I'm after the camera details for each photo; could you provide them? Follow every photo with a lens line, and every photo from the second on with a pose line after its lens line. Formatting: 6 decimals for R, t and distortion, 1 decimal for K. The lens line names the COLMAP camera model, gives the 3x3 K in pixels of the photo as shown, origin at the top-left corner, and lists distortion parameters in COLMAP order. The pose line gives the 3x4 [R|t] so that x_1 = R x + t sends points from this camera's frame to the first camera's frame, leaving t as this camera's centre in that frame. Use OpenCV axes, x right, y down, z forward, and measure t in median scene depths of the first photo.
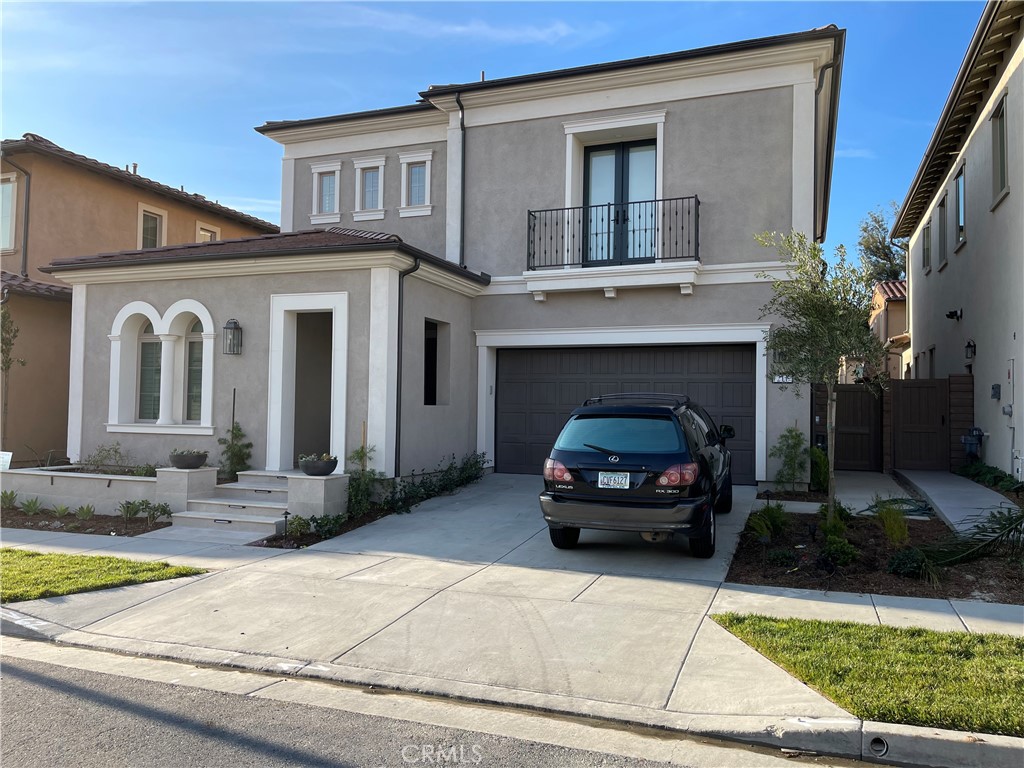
lens RADIAL K [[789.7, 0, 512.0], [0, 789.7, 384.0], [0, 0, 1]] dist [0.032798, -0.001838]
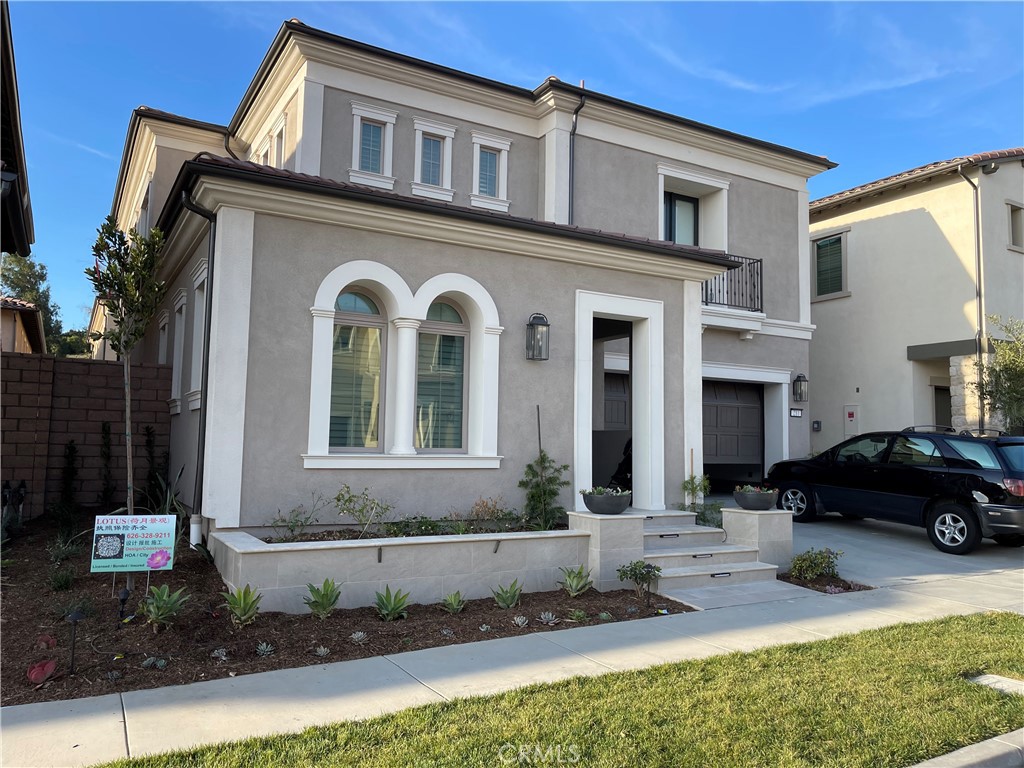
lens RADIAL K [[769.6, 0, 512.0], [0, 769.6, 384.0], [0, 0, 1]] dist [0.050647, -0.000460]
pose [[0.631443, 0.057092, 0.773317, -0.905075], [-0.035894, 0.998369, -0.044398, 0.018100], [-0.774591, 0.000277, 0.632463, 0.541890]]
